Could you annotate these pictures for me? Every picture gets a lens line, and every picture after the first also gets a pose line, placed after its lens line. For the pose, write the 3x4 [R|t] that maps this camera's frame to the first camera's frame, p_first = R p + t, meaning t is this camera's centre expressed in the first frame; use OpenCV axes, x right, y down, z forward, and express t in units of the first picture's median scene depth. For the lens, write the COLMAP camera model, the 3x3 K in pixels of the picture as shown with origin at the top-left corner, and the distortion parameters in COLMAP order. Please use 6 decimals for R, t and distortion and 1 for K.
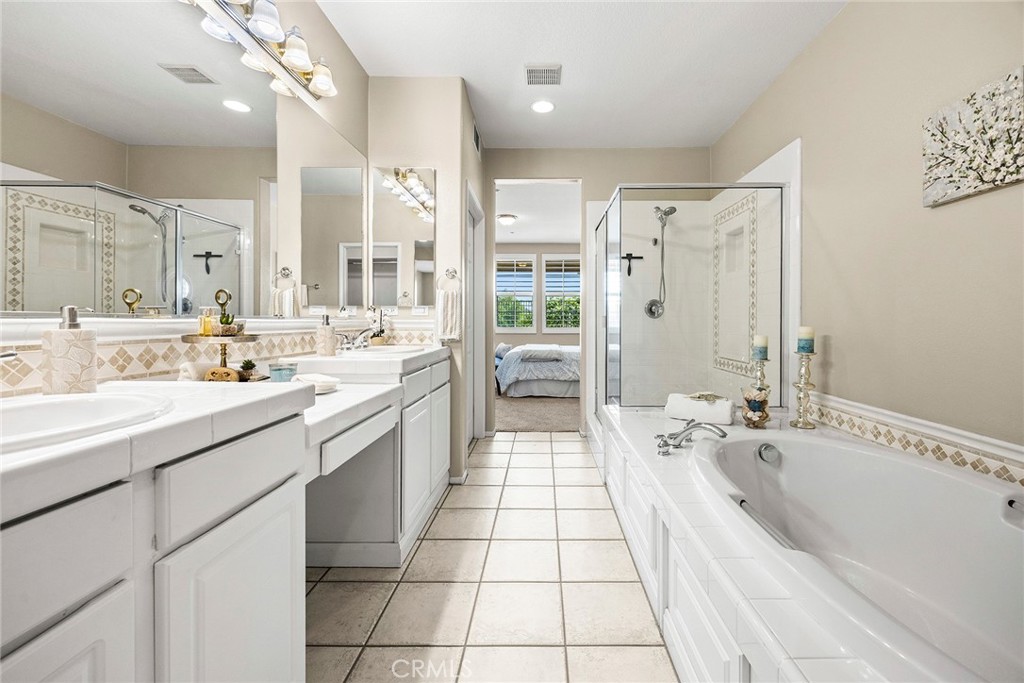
lens RADIAL K [[394.7, 0, 541.0], [0, 394.7, 319.4], [0, 0, 1]] dist [-0.000338, 0.000278]
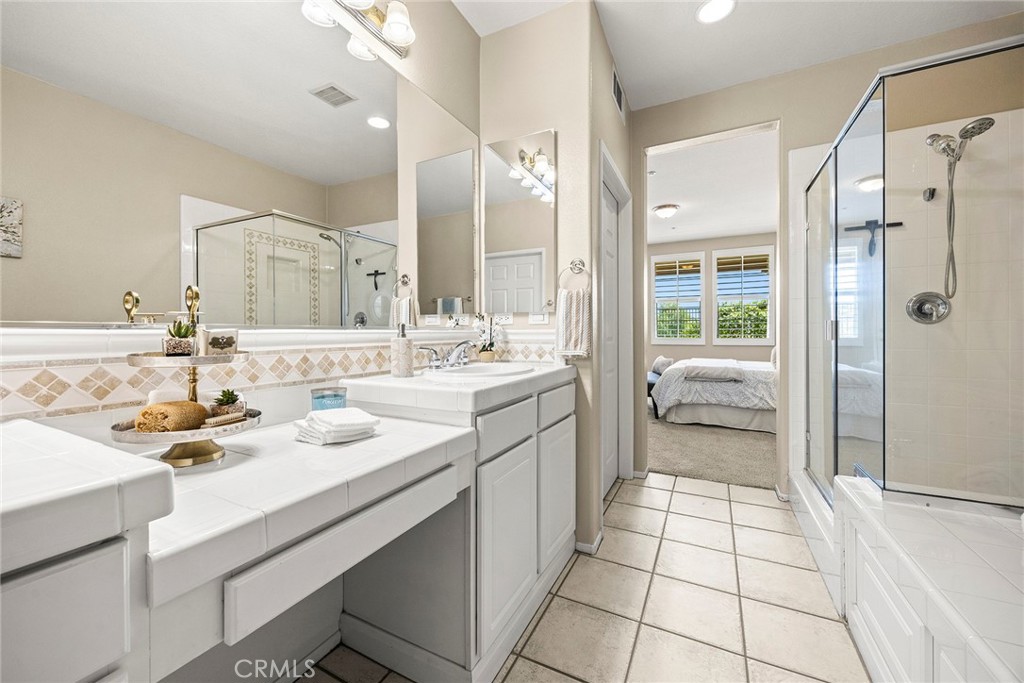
lens RADIAL K [[394.7, 0, 509.5], [0, 394.7, 332.7], [0, 0, 1]] dist [-0.000338, 0.000278]
pose [[0.890638, -0.003402, -0.454701, -0.004211], [0.007111, 0.999954, 0.006447, 0.002077], [0.454658, -0.008975, 0.890621, 0.277763]]
